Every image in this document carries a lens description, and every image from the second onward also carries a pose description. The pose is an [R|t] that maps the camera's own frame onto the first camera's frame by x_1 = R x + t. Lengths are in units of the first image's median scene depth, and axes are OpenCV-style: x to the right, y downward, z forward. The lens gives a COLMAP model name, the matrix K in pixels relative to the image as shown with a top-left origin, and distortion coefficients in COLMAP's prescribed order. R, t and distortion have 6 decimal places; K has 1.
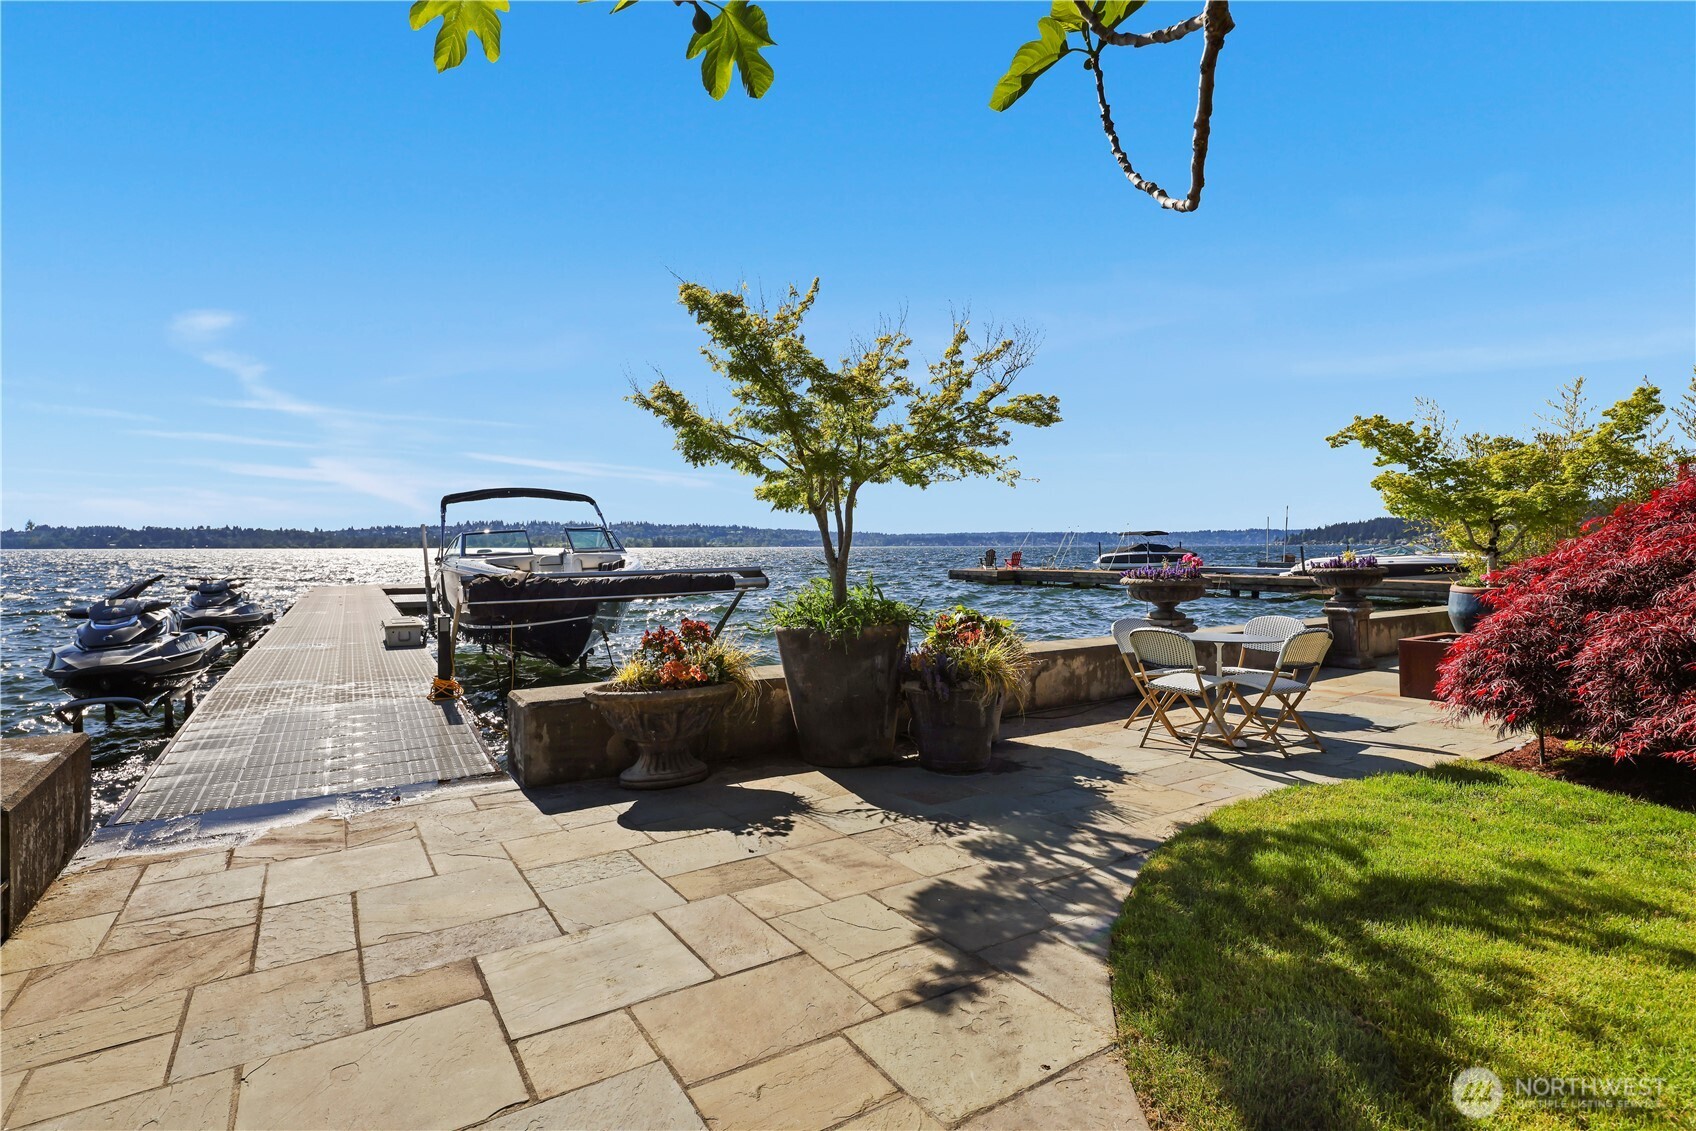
lens RADIAL K [[839.5, 0, 847.1], [0, 839.5, 563.3], [0, 0, 1]] dist [0.000715, -0.000184]
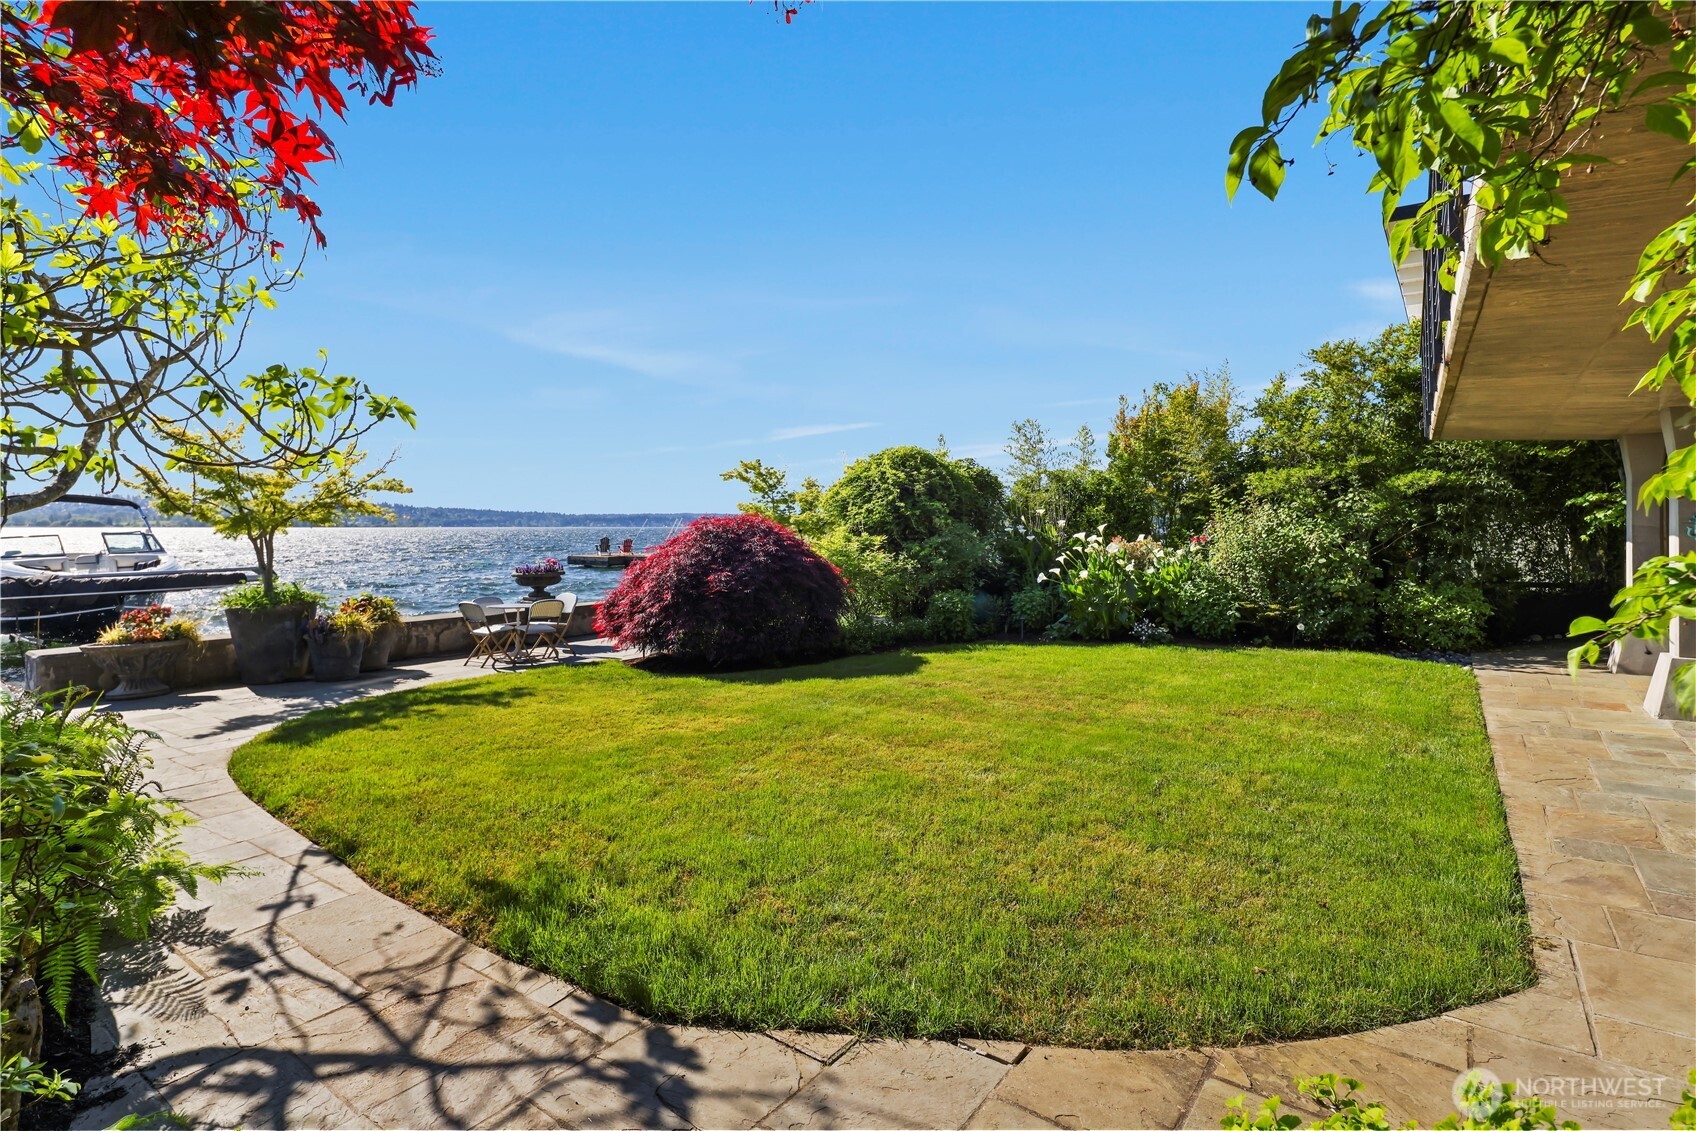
lens RADIAL K [[839.5, 0, 851.2], [0, 839.5, 555.3], [0, 0, 1]] dist [0.000715, -0.000184]
pose [[0.932819, -0.009849, 0.360211, 0.415113], [0.004700, 0.999874, 0.015168, -0.043868], [-0.360315, -0.012456, 0.932748, -0.900701]]
